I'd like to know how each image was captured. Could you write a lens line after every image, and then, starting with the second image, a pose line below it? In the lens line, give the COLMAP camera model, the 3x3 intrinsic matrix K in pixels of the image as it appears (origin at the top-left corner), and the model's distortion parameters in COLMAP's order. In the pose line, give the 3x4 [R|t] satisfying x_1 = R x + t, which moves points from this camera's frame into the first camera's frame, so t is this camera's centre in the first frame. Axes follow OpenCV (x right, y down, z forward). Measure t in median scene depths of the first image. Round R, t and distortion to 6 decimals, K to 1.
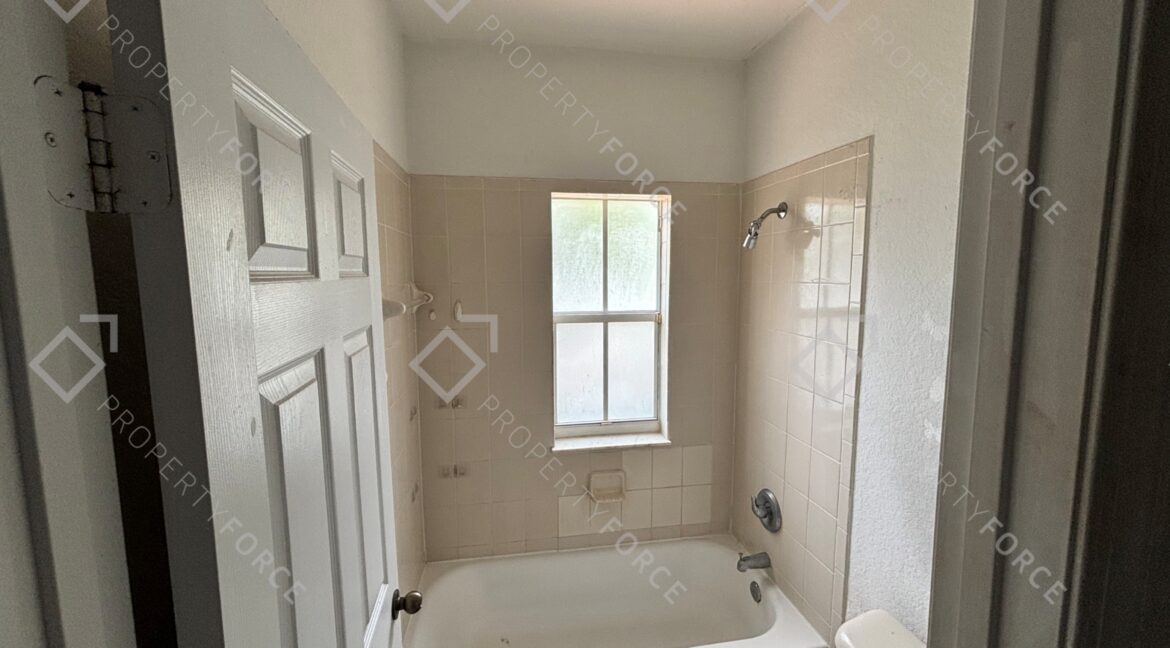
lens RADIAL K [[469.9, 0, 582.9], [0, 469.9, 322.3], [0, 0, 1]] dist [0.001678, 0.000135]
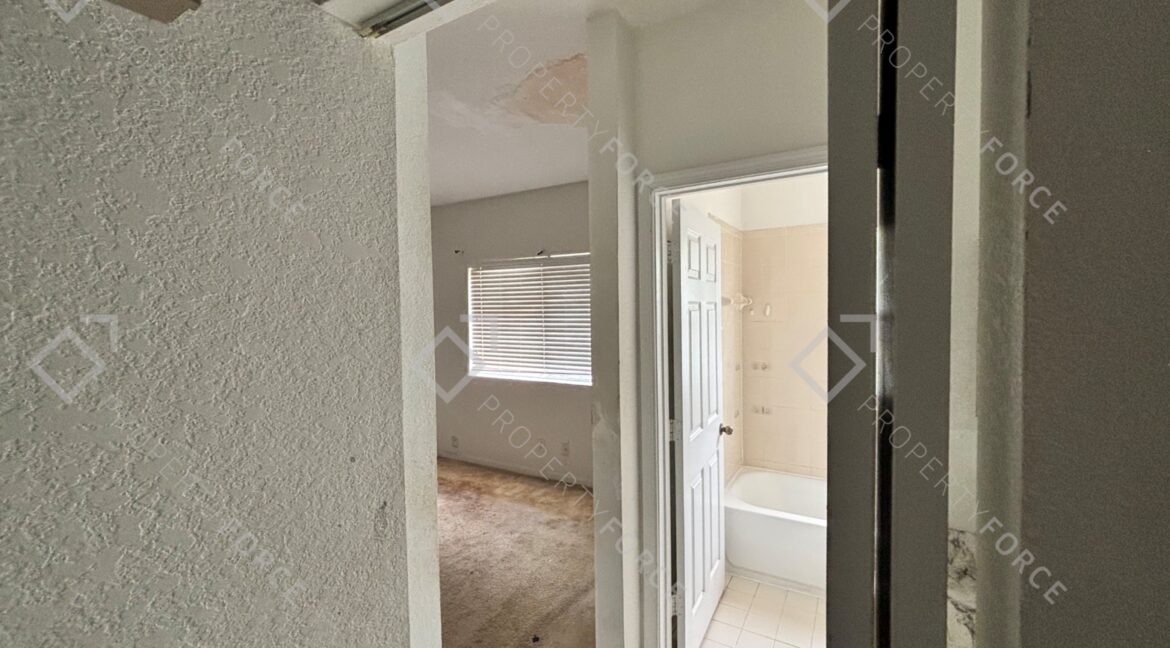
lens RADIAL K [[469.9, 0, 583.9], [0, 469.9, 323.0], [0, 0, 1]] dist [0.001678, 0.000135]
pose [[0.761408, 0.014834, -0.648103, 0.289047], [-0.058175, 0.997268, -0.045519, 0.124472], [0.645657, 0.072363, 0.760191, -0.612038]]
